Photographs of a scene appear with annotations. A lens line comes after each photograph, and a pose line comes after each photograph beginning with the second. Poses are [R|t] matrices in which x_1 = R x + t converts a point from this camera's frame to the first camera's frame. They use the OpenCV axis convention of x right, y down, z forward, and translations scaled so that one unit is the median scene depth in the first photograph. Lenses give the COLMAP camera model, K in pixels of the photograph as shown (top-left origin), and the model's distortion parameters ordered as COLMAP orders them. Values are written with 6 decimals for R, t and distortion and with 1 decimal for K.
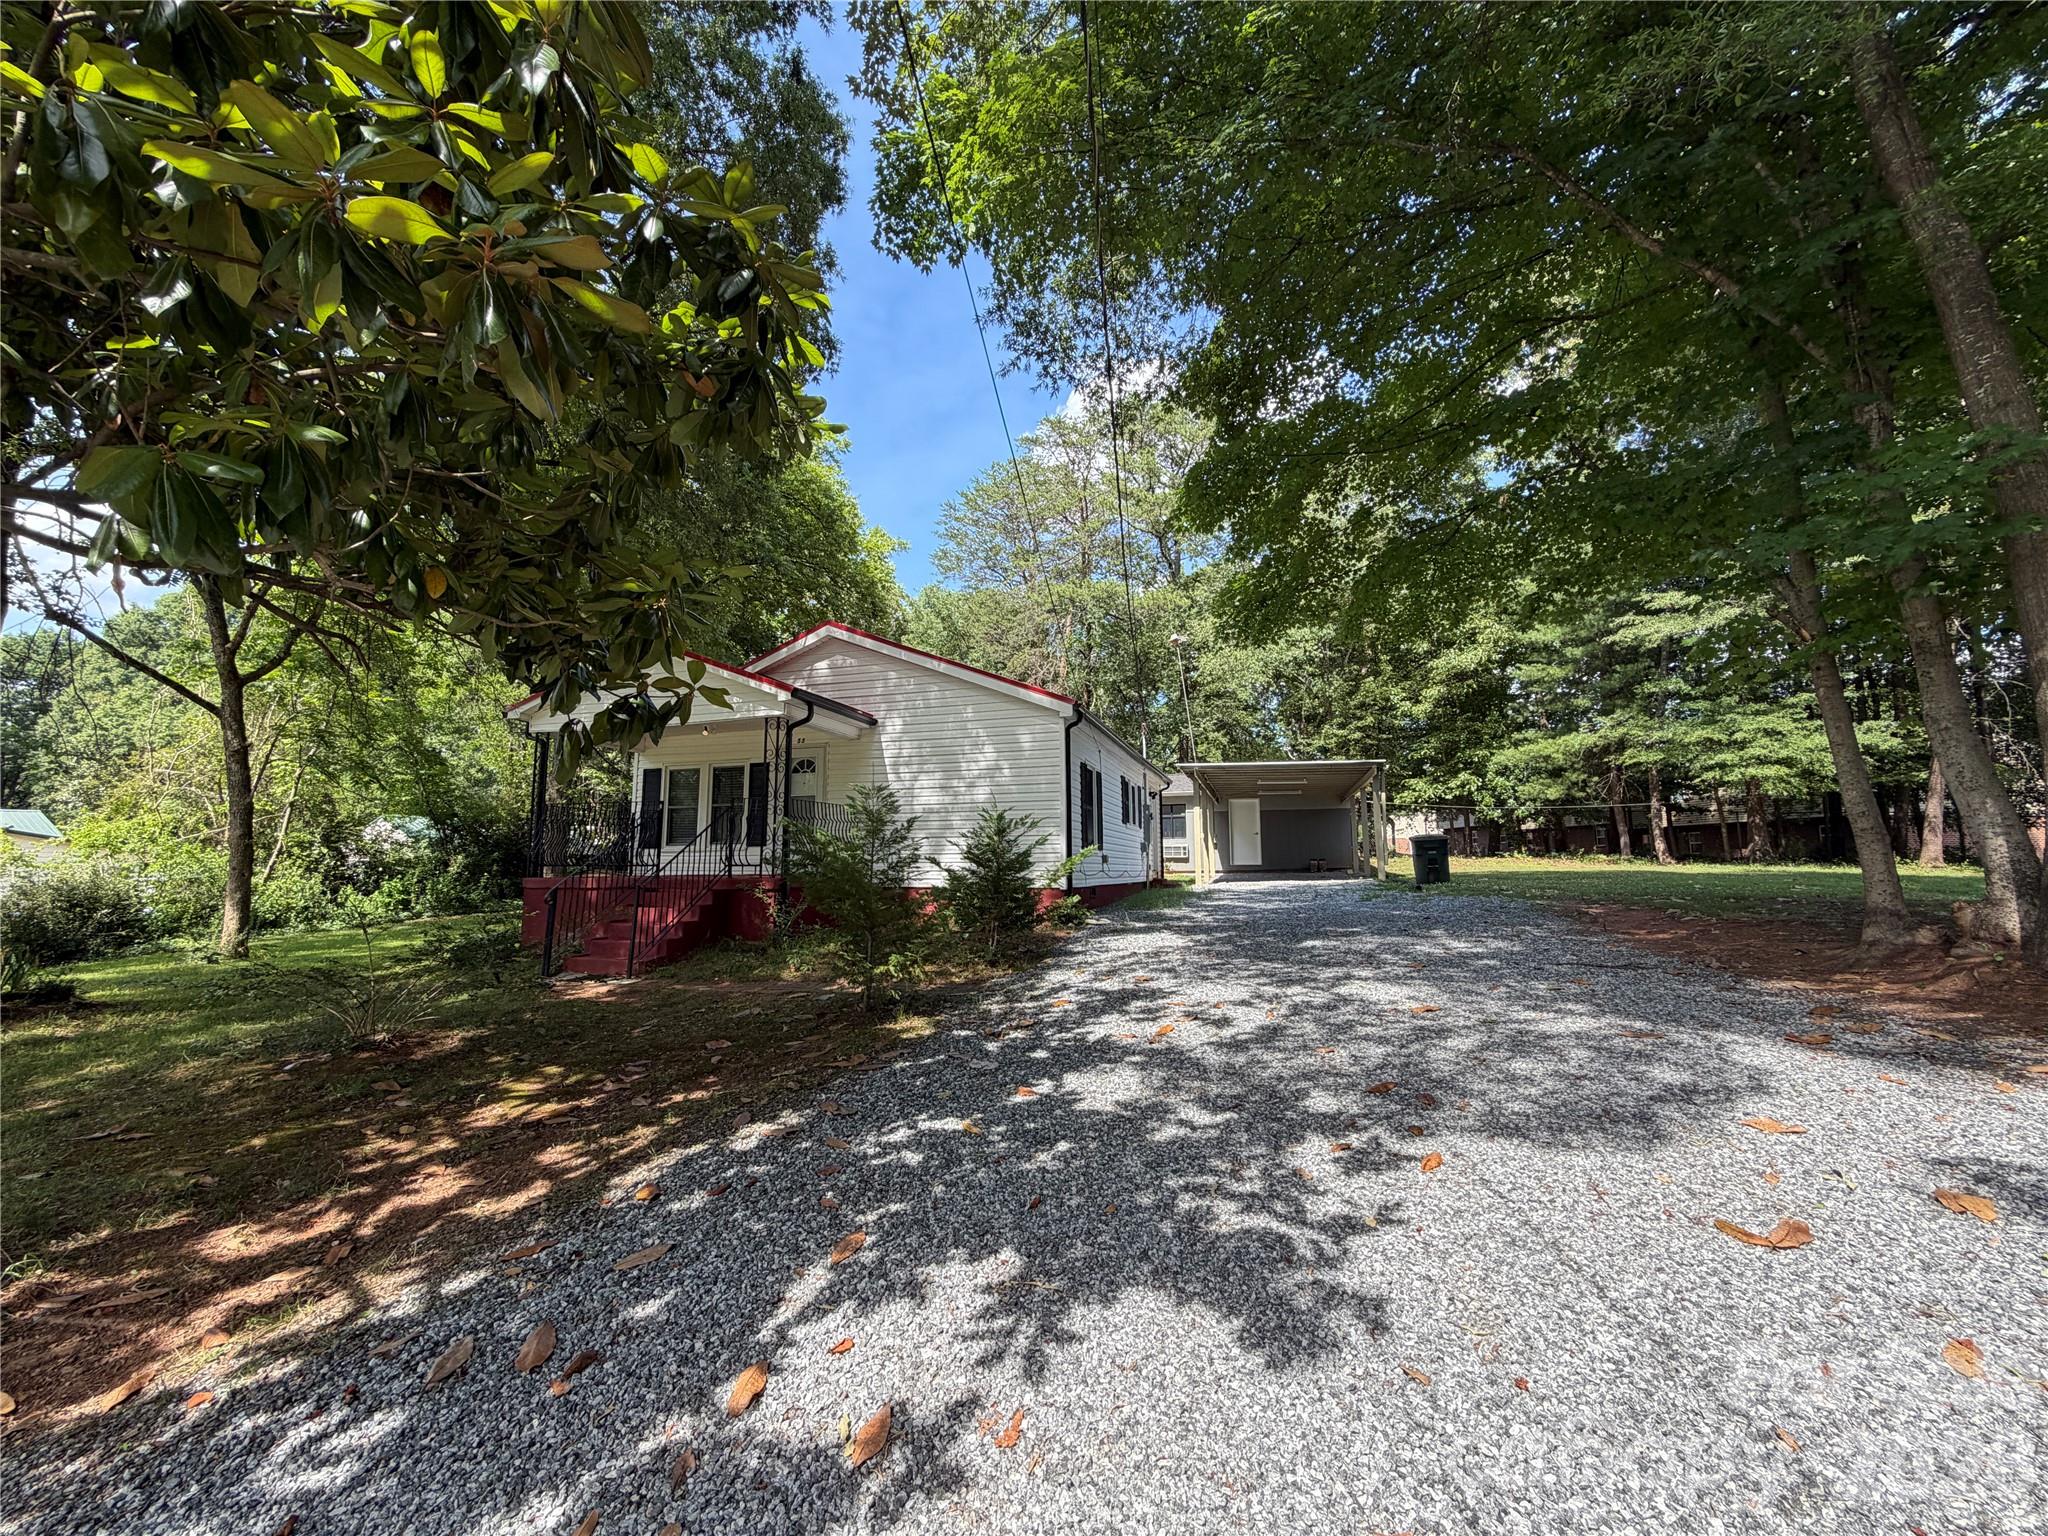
lens RADIAL K [[811.6, 0, 1018.1], [0, 811.6, 764.9], [0, 0, 1]] dist [-0.003497, 0.002047]
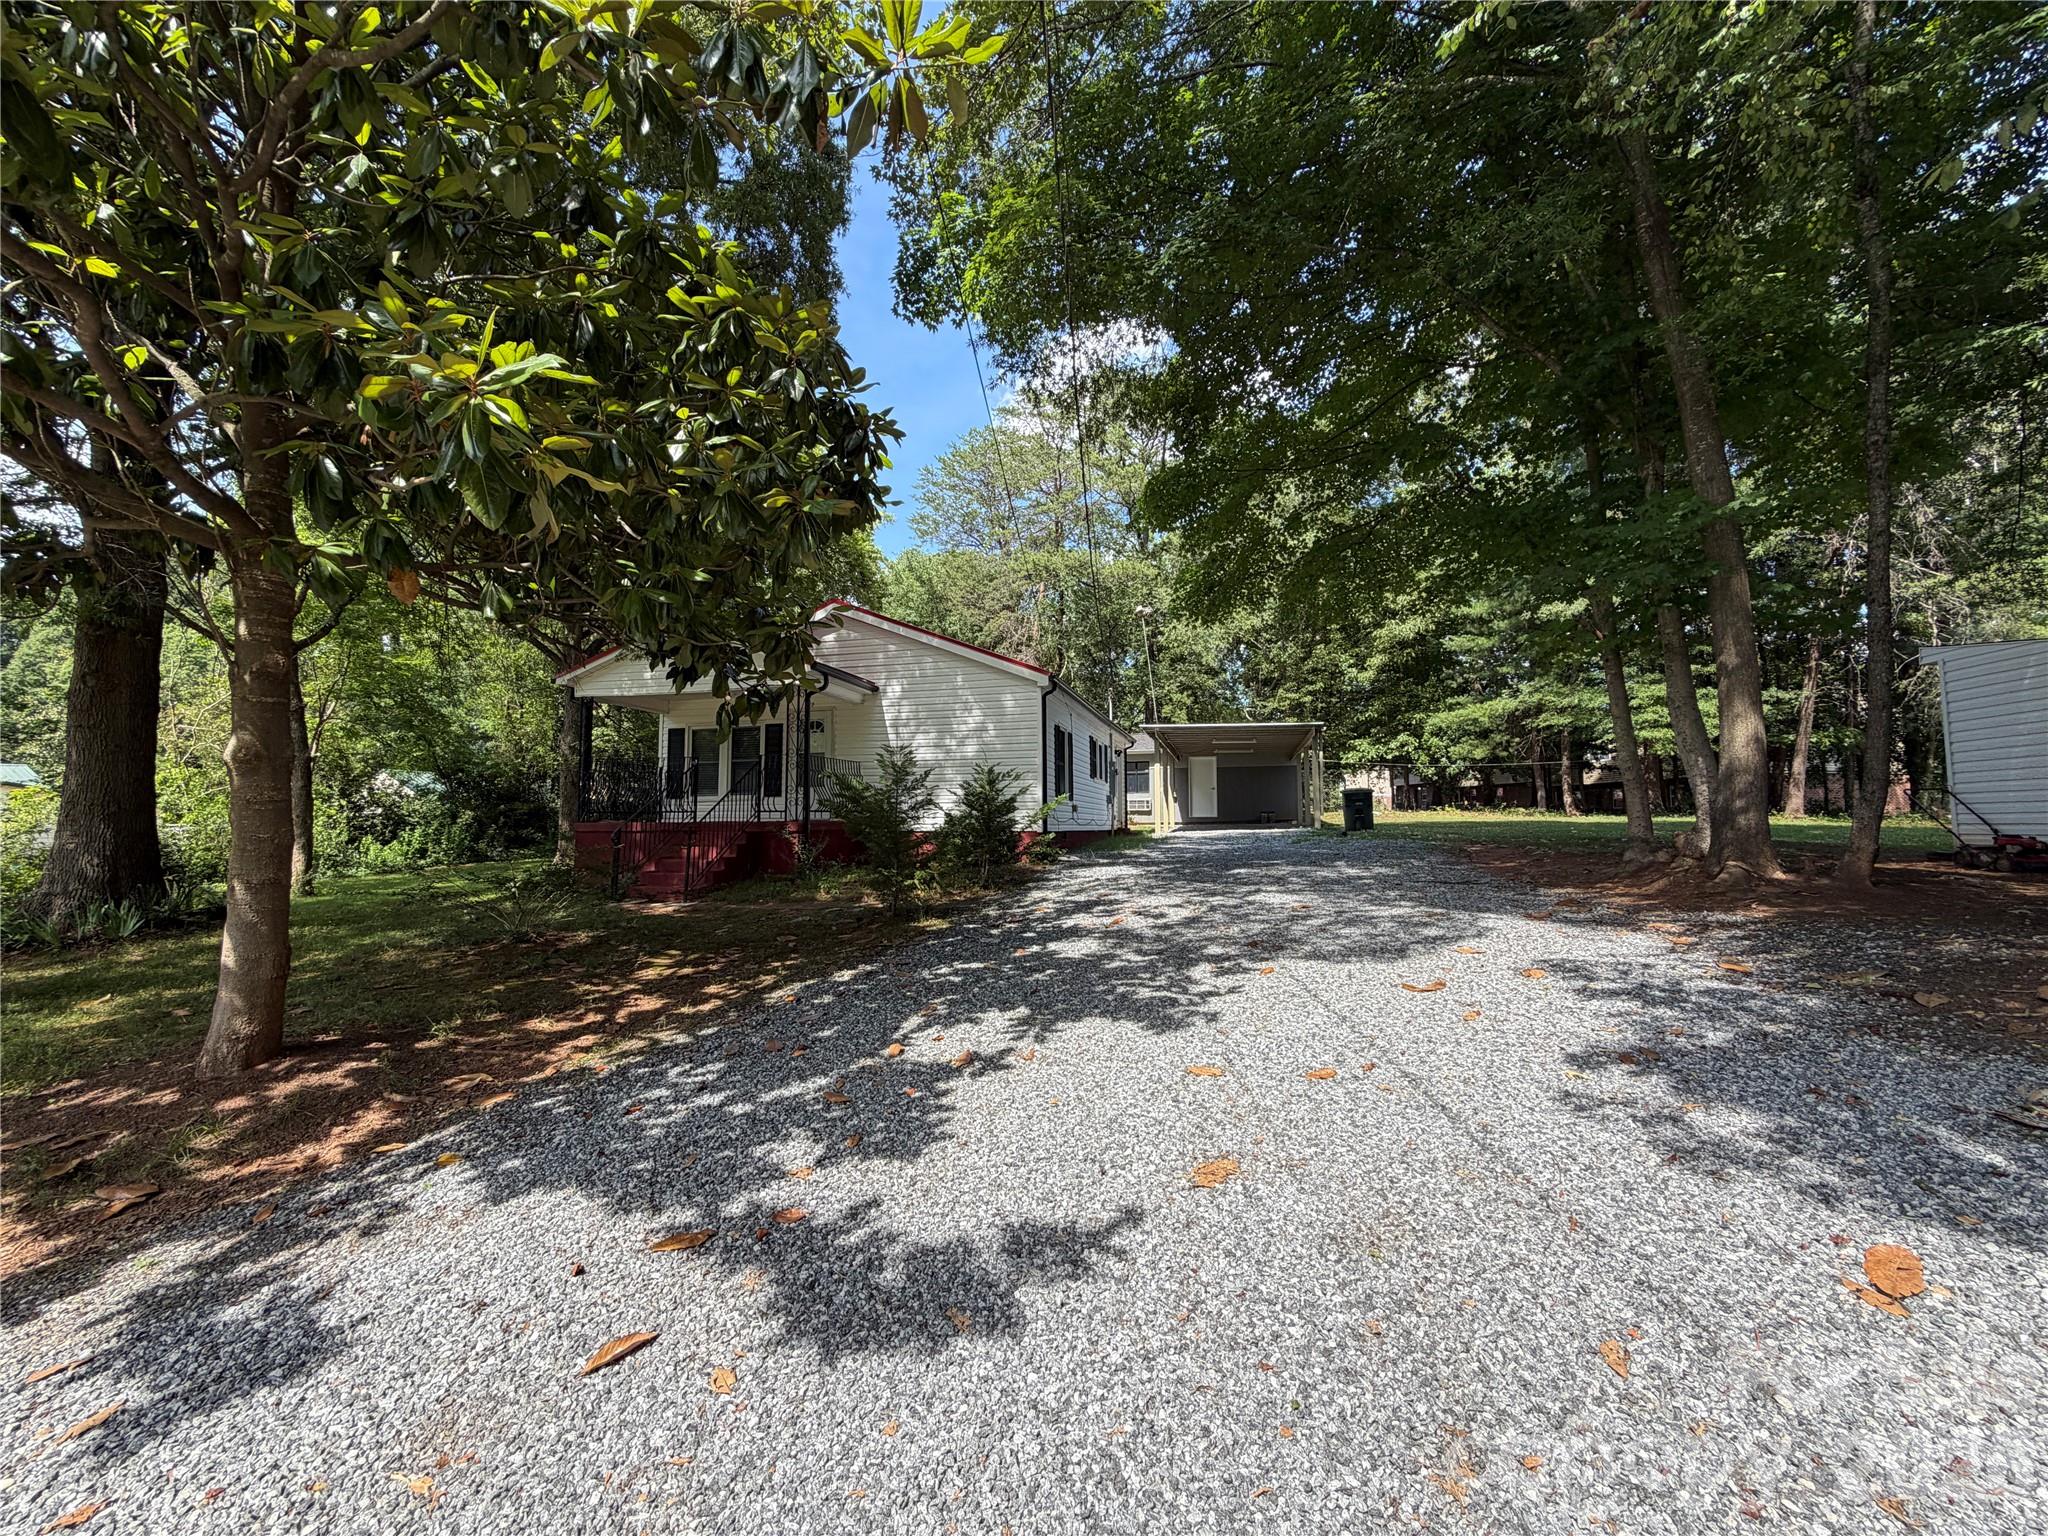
lens RADIAL K [[811.6, 0, 1016.4], [0, 811.6, 763.2], [0, 0, 1]] dist [-0.003497, 0.002047]
pose [[0.999409, 0.002516, 0.034295, -0.017326], [-0.004235, 0.998734, 0.050122, -0.005948], [-0.034125, -0.050238, 0.998154, -0.154181]]
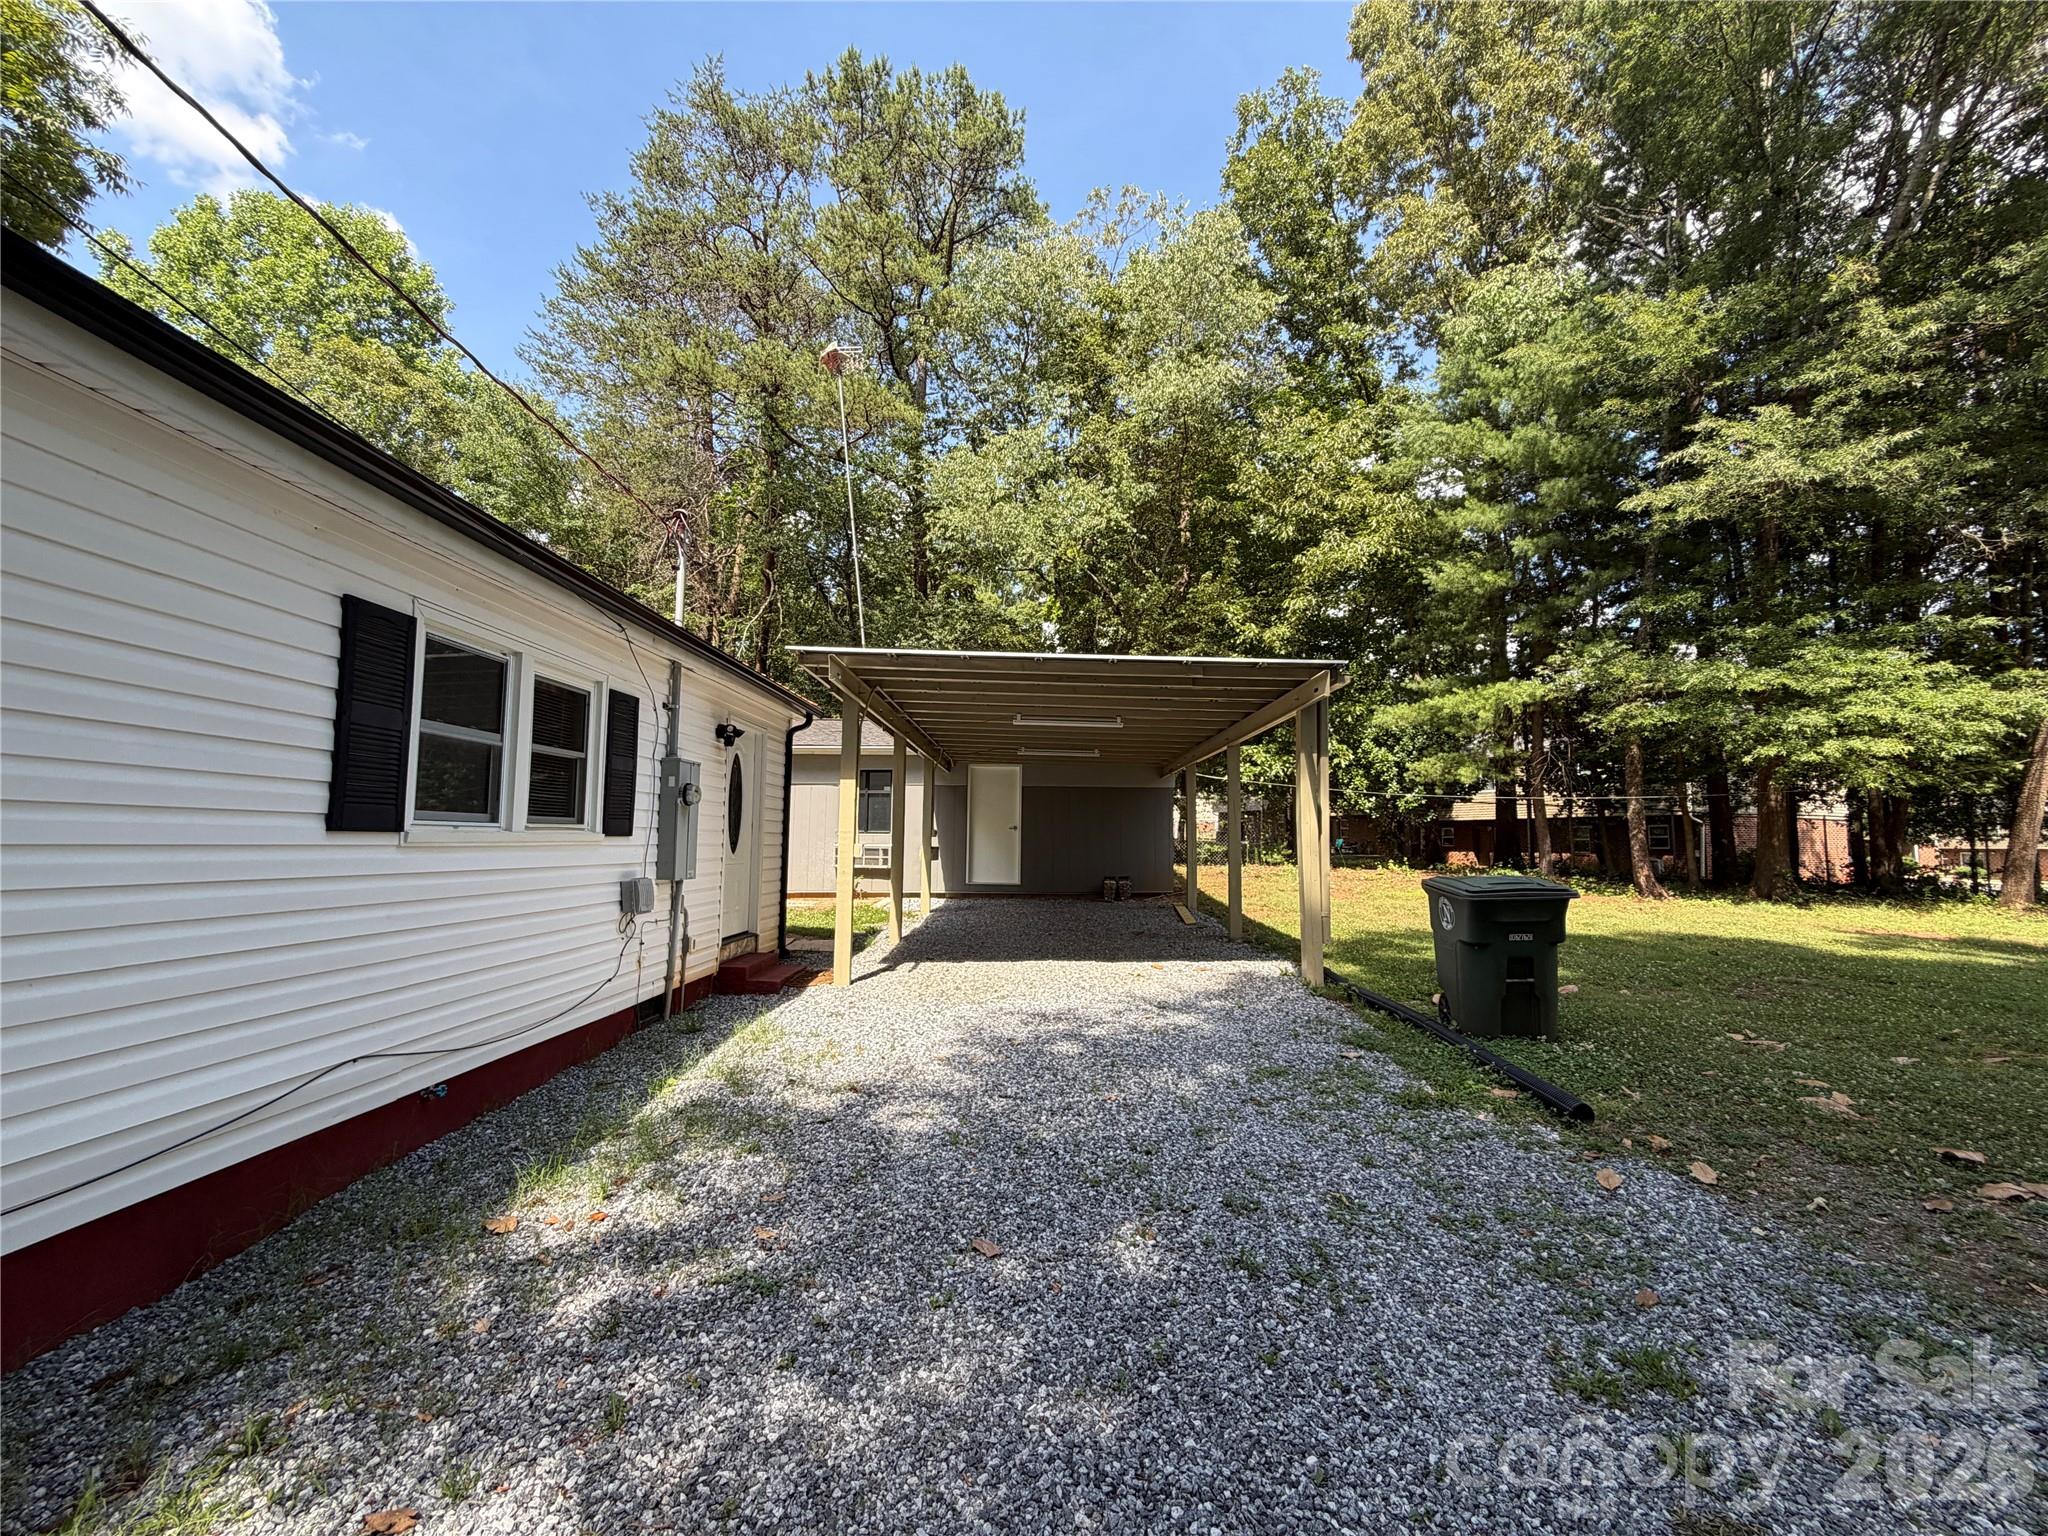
lens RADIAL K [[811.6, 0, 1022.7], [0, 811.6, 769.2], [0, 0, 1]] dist [-0.003497, 0.002047]
pose [[0.959316, 0.037830, 0.279787, 0.278556], [-0.048907, 0.998267, 0.032714, 0.050705], [-0.278065, -0.045067, 0.959504, 0.911136]]
